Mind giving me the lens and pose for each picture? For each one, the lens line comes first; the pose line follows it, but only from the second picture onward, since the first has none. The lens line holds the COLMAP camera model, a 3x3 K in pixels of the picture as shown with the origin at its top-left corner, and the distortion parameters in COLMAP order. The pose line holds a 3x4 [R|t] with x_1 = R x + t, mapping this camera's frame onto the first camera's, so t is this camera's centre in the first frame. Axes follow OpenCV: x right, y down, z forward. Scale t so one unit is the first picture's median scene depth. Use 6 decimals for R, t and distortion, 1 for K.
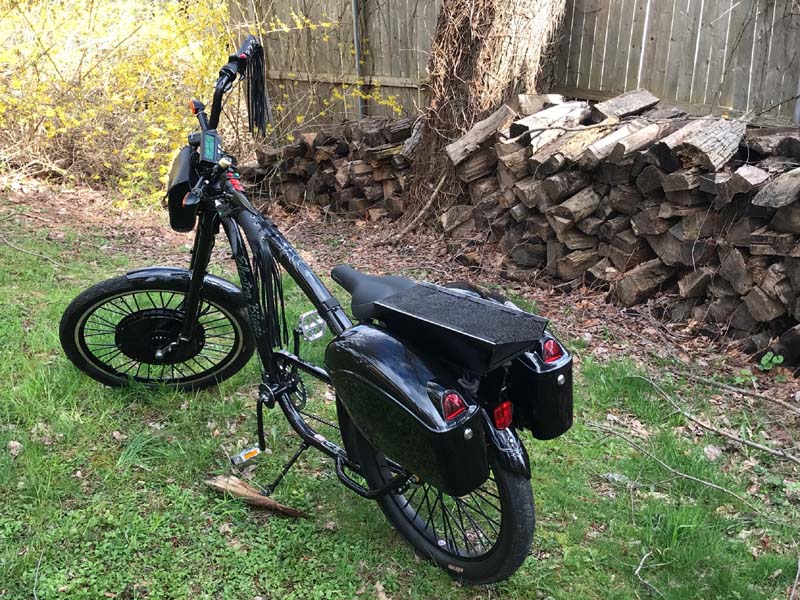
lens RADIAL K [[962.7, 0, 400.8], [0, 962.7, 303.0], [0, 0, 1]] dist [0.003794, 0.000000]
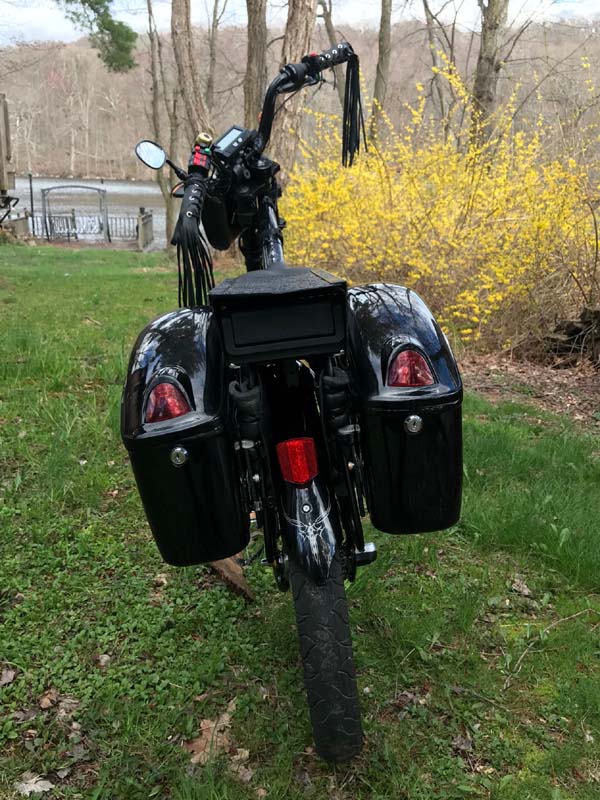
lens RADIAL K [[779.1, 0, 299.5], [0, 779.1, 400.5], [0, 0, 1]] dist [0.022421, 0.000000]
pose [[0.789954, 0.166771, -0.590050, 0.149808], [-0.220117, 0.975288, -0.019036, 0.035878], [0.572294, 0.144917, 0.807142, 0.246693]]
